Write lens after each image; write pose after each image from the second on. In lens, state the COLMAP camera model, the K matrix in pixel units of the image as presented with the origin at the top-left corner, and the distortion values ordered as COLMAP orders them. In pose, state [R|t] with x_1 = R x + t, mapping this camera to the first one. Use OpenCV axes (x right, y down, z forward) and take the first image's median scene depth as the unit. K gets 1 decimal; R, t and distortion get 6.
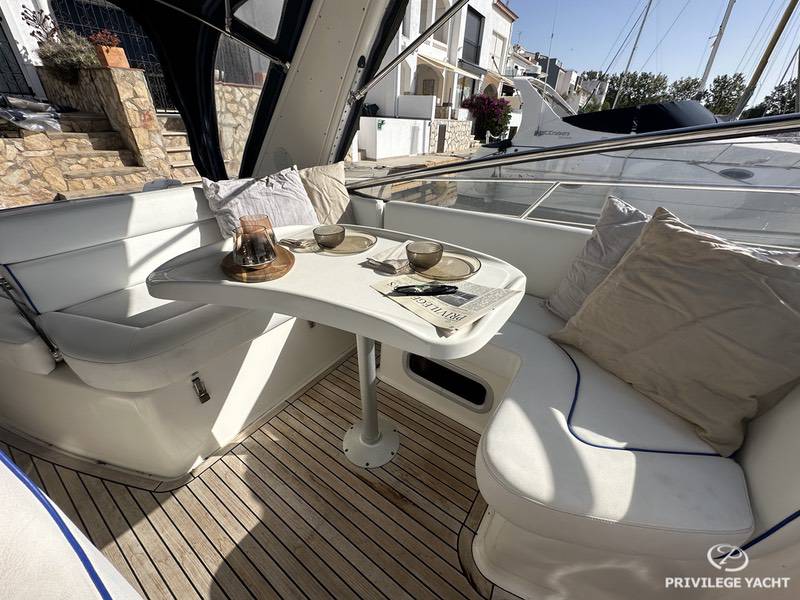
lens RADIAL K [[320.2, 0, 397.9], [0, 320.2, 299.2], [0, 0, 1]] dist [-0.010725, 0.004427]
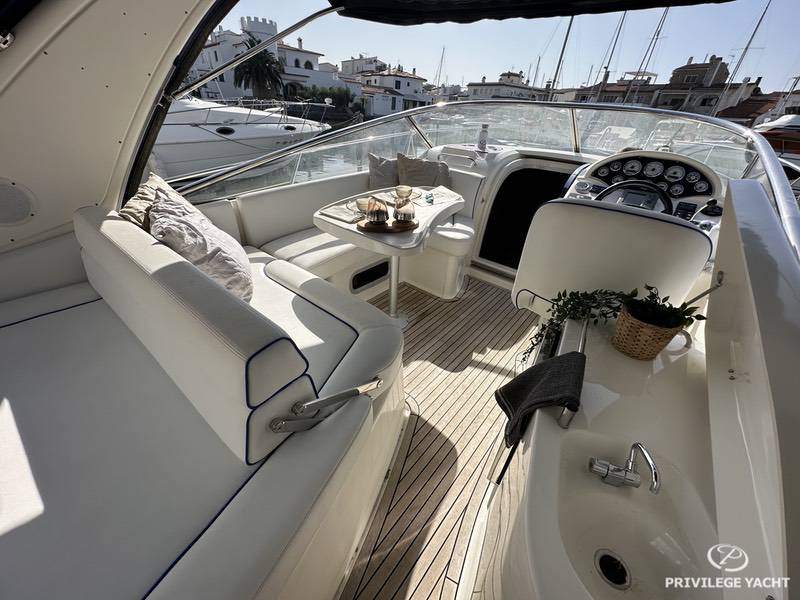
lens RADIAL K [[320.2, 0, 397.9], [0, 320.2, 299.2], [0, 0, 1]] dist [-0.010725, 0.004427]
pose [[0.088714, -0.546291, 0.832884, -1.803124], [0.446199, 0.769385, 0.457115, -0.502263], [-0.890526, 0.331080, 0.312010, 0.518777]]
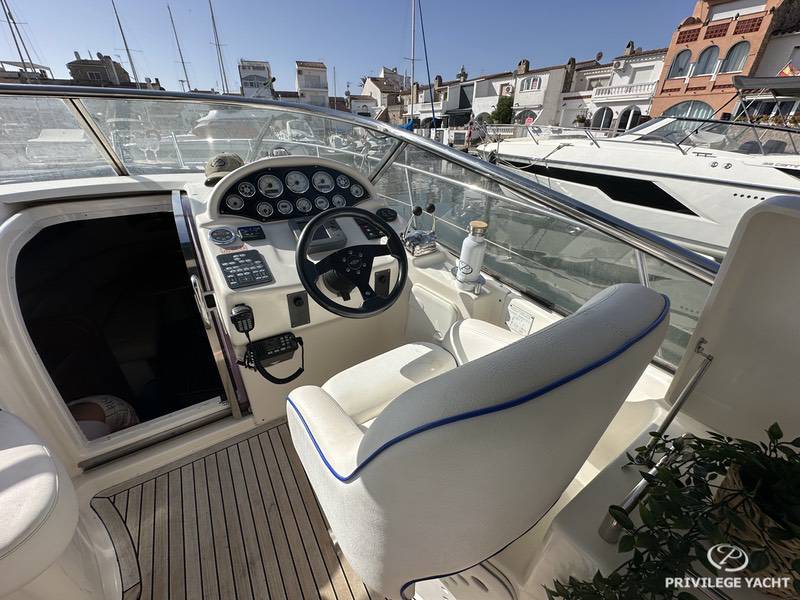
lens RADIAL K [[318.7, 0, 398.2], [0, 318.7, 299.8], [0, 0, 1]] dist [-0.007808, 0.000705]
pose [[-0.921224, -0.223648, 0.318321, -0.568859], [0.152671, 0.544763, 0.824575, -0.297787], [-0.357824, 0.808217, -0.467704, 0.346560]]
